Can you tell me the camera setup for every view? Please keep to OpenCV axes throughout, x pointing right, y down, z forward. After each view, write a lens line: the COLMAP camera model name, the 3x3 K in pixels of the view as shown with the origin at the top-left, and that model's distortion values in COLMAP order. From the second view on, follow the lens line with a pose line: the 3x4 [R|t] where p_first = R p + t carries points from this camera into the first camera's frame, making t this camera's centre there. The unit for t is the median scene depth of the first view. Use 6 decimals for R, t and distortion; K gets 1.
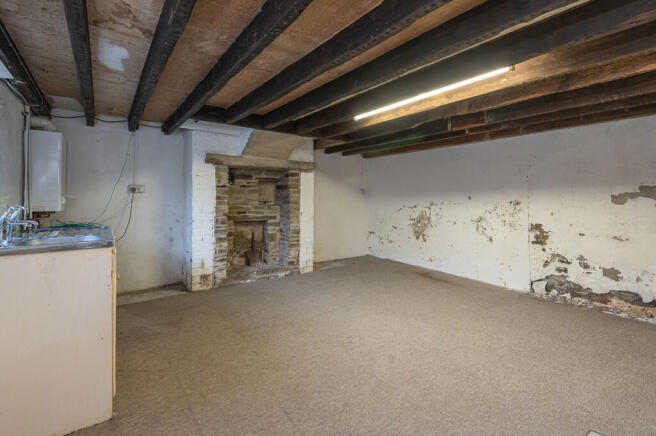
lens RADIAL K [[301.7, 0, 330.2], [0, 301.7, 206.9], [0, 0, 1]] dist [0.021426, -0.000541]
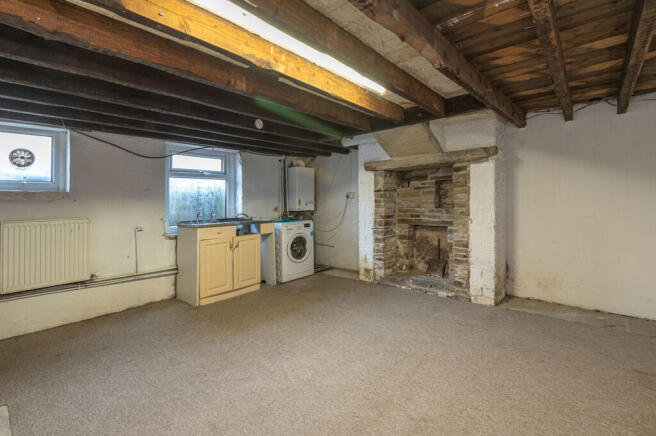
lens RADIAL K [[301.7, 0, 330.2], [0, 301.7, 206.9], [0, 0, 1]] dist [0.021426, -0.000541]
pose [[0.206004, 0.005790, -0.978534, 0.577345], [-0.006059, 0.999971, 0.004641, -0.012263], [0.978532, 0.004973, 0.206033, 0.535346]]
